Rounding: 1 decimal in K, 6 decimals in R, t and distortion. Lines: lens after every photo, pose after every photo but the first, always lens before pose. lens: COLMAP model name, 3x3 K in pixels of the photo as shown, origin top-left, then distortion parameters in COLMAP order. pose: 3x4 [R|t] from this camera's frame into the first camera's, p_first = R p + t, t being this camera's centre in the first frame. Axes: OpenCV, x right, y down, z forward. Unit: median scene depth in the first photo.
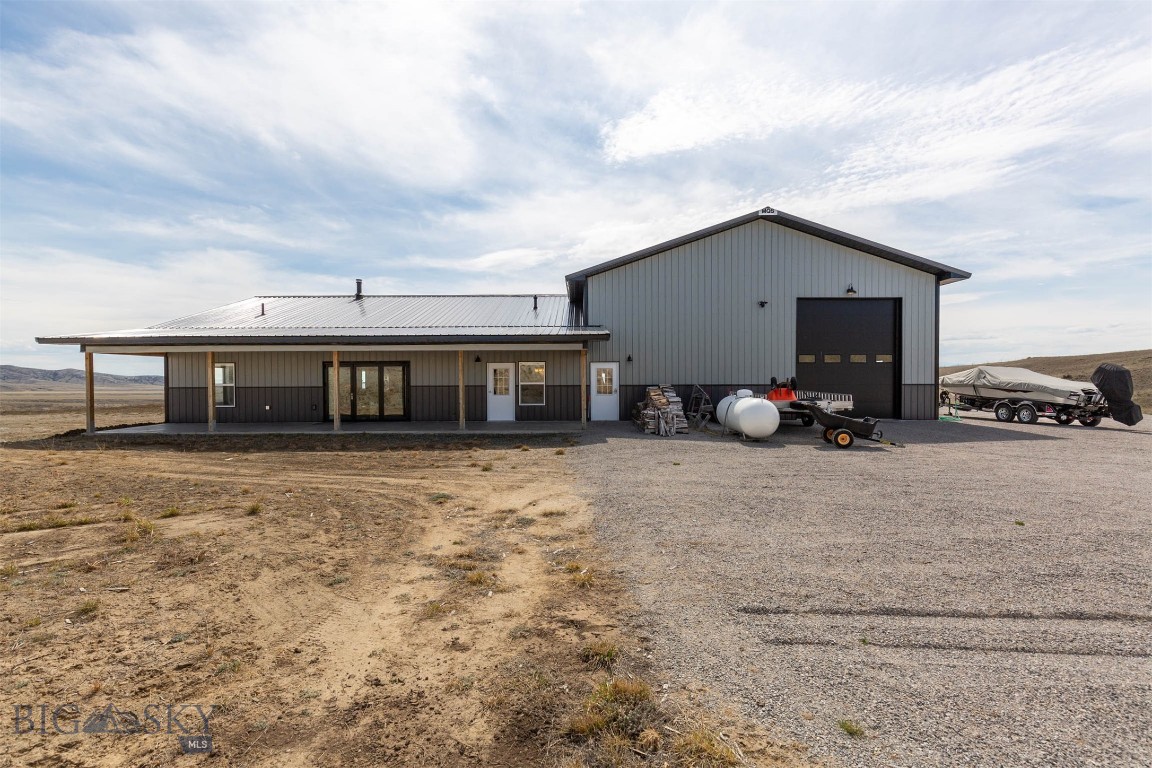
lens RADIAL K [[527.0, 0, 567.6], [0, 527.0, 388.4], [0, 0, 1]] dist [0.009858, 0.003796]
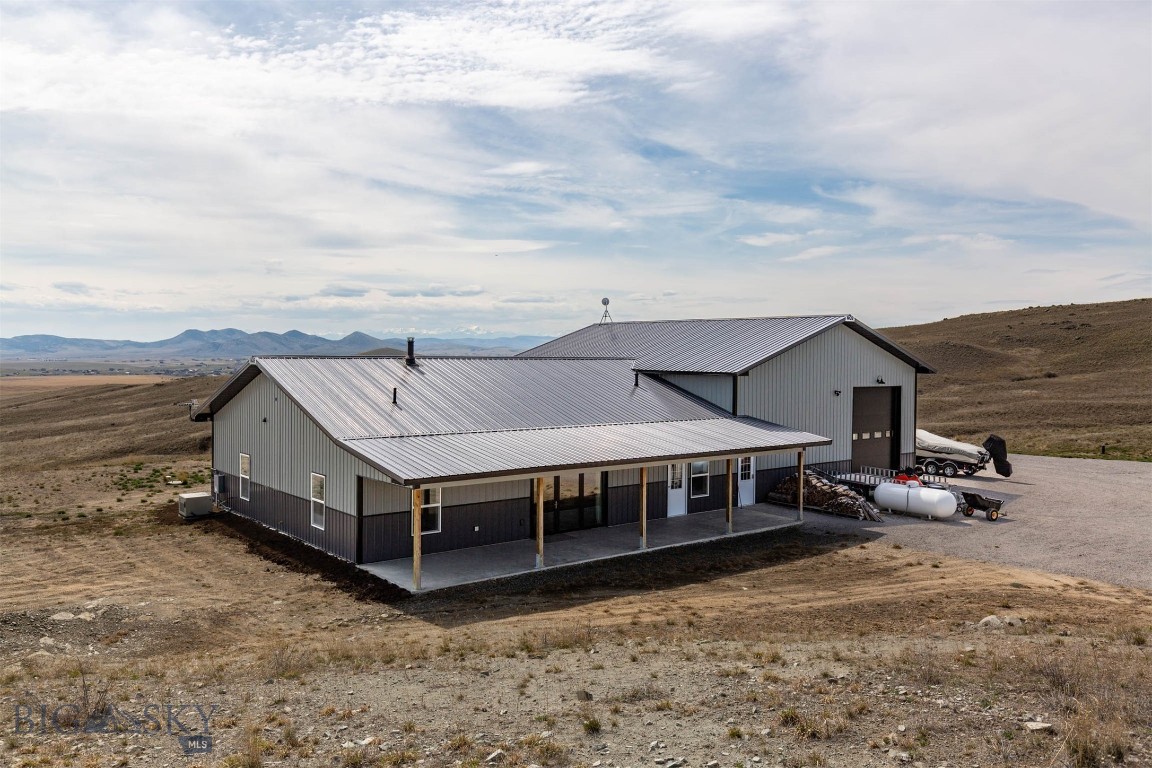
lens RADIAL K [[899.0, 0, 552.3], [0, 899.0, 320.0], [0, 0, 1]] dist [0.003233, 0.000263]
pose [[0.781930, 0.031511, 0.622569, -1.318766], [0.002541, 0.998552, -0.053733, -0.206385], [-0.623361, 0.043597, 0.780718, -0.166472]]
